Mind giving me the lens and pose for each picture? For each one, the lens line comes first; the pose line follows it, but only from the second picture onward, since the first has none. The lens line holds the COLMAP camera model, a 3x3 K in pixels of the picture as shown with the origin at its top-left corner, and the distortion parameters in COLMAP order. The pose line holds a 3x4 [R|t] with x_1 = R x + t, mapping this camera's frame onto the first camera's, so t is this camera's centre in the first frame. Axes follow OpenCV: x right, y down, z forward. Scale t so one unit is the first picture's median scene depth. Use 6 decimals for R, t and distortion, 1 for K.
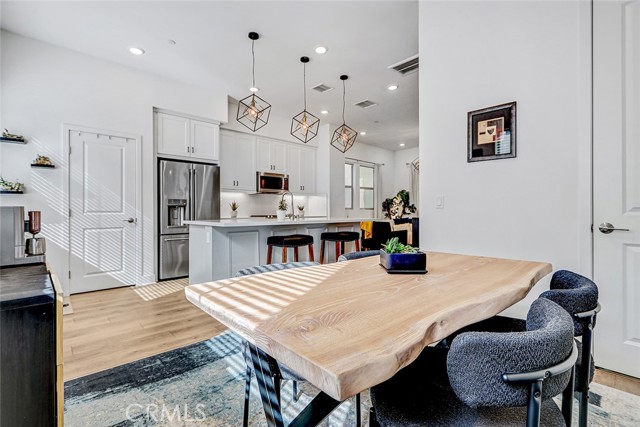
lens RADIAL K [[292.5, 0, 316.4], [0, 292.5, 212.0], [0, 0, 1]] dist [0.001998, -0.002714]
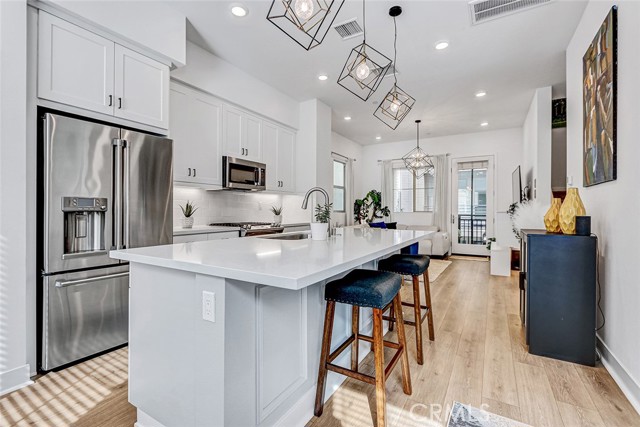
lens RADIAL K [[292.5, 0, 314.9], [0, 292.5, 210.6], [0, 0, 1]] dist [0.001998, -0.002714]
pose [[0.962927, 0.006727, 0.269678, -0.242043], [-0.006674, 0.999977, -0.001113, -0.024080], [-0.269680, -0.000728, 0.962950, 0.432091]]
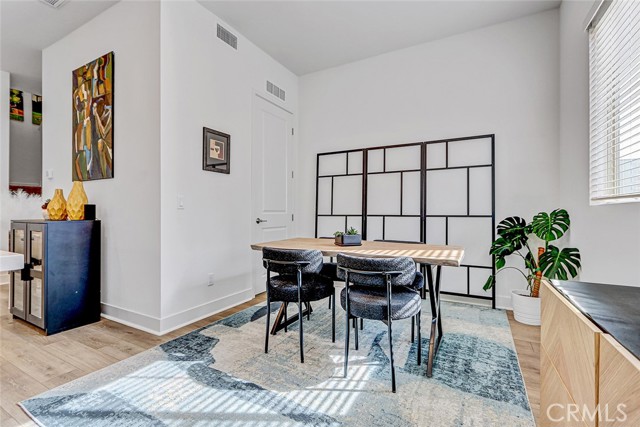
lens RADIAL K [[292.5, 0, 314.9], [0, 292.5, 210.3], [0, 0, 1]] dist [0.001998, -0.002714]
pose [[-0.308975, 0.008956, 0.951028, -0.405328], [0.003118, 0.999960, -0.008404, 0.000921], [-0.951065, 0.000369, -0.308990, 0.528029]]
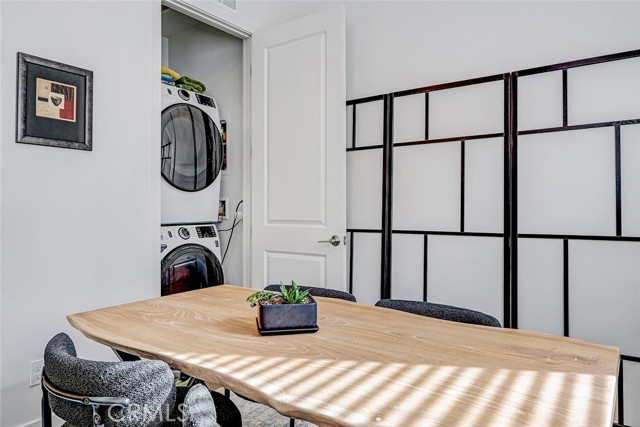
lens RADIAL K [[432.0, 0, 312.0], [0, 432.0, 203.7], [0, 0, 1]] dist [0.011179, 0.000366]
pose [[-0.192506, 0.013972, 0.981196, -0.217554], [0.006882, 0.999893, -0.012888, -0.023008], [-0.981272, 0.004272, -0.192582, 0.345908]]
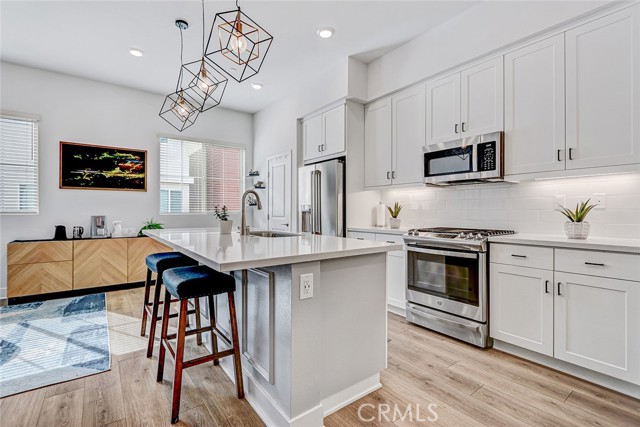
lens RADIAL K [[292.5, 0, 315.1], [0, 292.5, 210.6], [0, 0, 1]] dist [0.001998, -0.002714]
pose [[-0.110680, -0.000297, -0.993856, 0.479909], [-0.002225, 0.999998, -0.000051, -0.025391], [0.993854, 0.002205, -0.110681, 1.142713]]
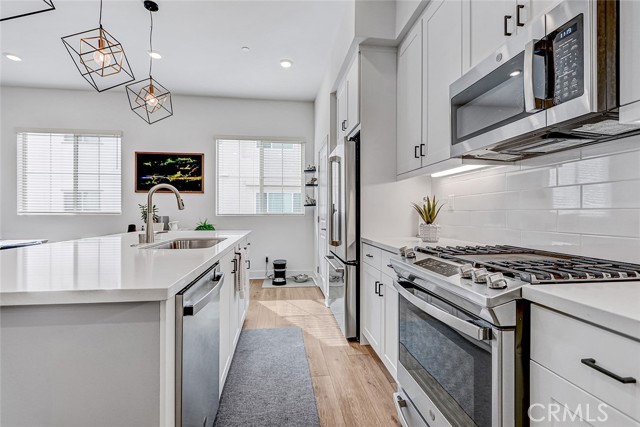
lens RADIAL K [[292.5, 0, 316.5], [0, 292.5, 213.2], [0, 0, 1]] dist [0.001998, -0.002714]
pose [[-0.582435, 0.002014, -0.812875, 0.136379], [-0.003516, 0.999981, 0.004996, -0.024998], [0.812869, 0.005768, -0.582417, 1.402365]]
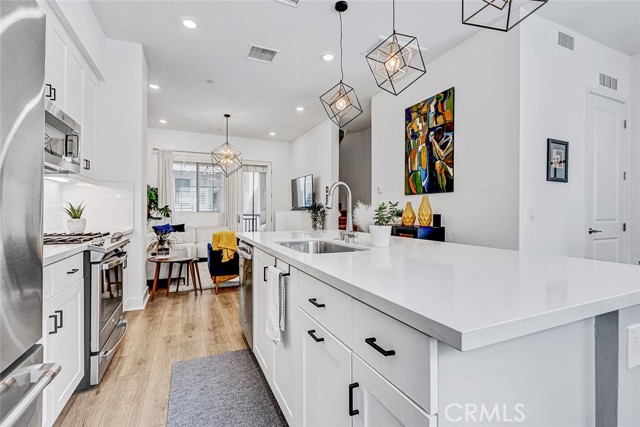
lens RADIAL K [[292.5, 0, 315.0], [0, 292.5, 211.4], [0, 0, 1]] dist [0.001998, -0.002714]
pose [[0.329423, 0.005162, 0.944168, -0.508510], [-0.003735, 0.999984, -0.004164, -0.021363], [-0.944175, -0.002155, 0.329437, 0.842543]]
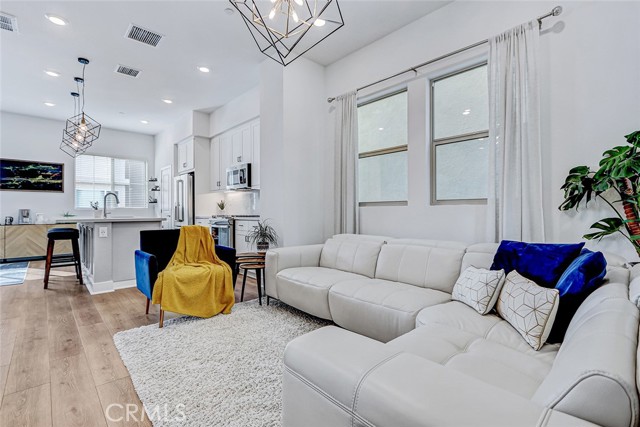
lens RADIAL K [[292.5, 0, 315.0], [0, 292.5, 209.1], [0, 0, 1]] dist [0.001998, -0.002714]
pose [[0.000777, -0.005199, -0.999986, 0.985980], [-0.000338, 0.999986, -0.005199, -0.001229], [1.000000, 0.000342, 0.000775, 1.698629]]
